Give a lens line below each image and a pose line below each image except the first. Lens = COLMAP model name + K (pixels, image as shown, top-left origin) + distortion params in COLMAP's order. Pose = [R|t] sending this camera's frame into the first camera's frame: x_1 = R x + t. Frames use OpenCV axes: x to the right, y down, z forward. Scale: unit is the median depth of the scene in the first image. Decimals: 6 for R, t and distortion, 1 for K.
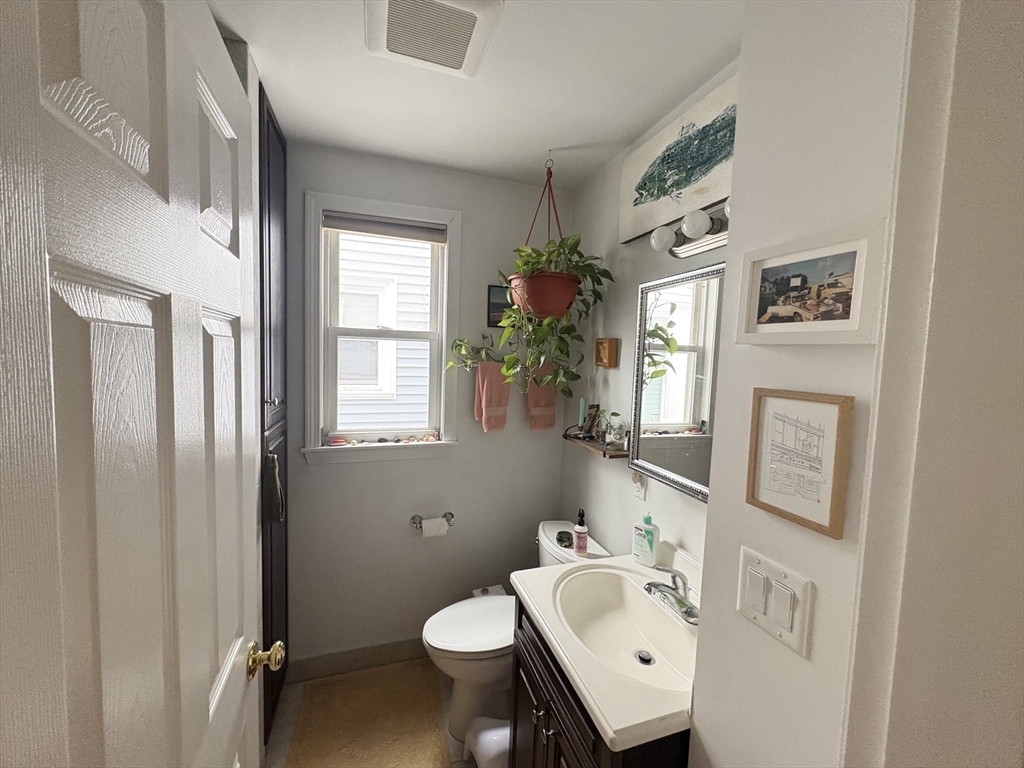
lens RADIAL K [[407.8, 0, 512.9], [0, 407.8, 384.4], [0, 0, 1]] dist [0.000724, 0.000217]
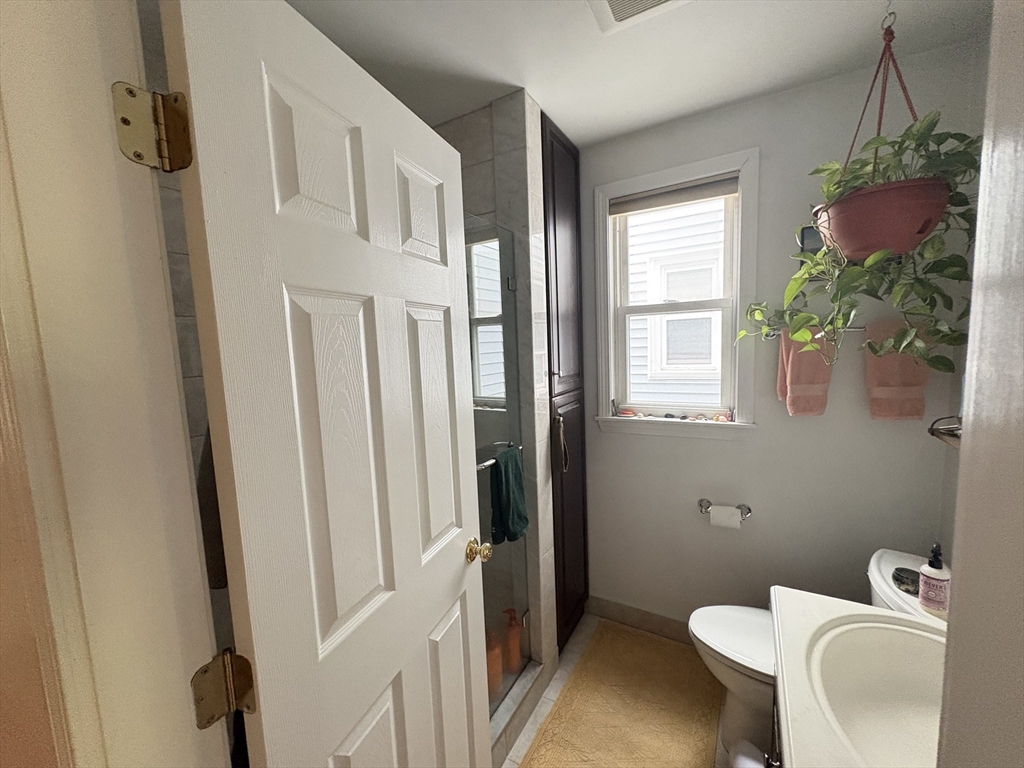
lens RADIAL K [[407.8, 0, 512.9], [0, 407.8, 384.4], [0, 0, 1]] dist [0.000724, 0.000217]
pose [[0.658152, 0.019171, -0.752641, 0.182289], [0.012586, 0.999256, 0.036459, 0.020831], [0.752780, -0.033469, 0.657421, 0.069429]]
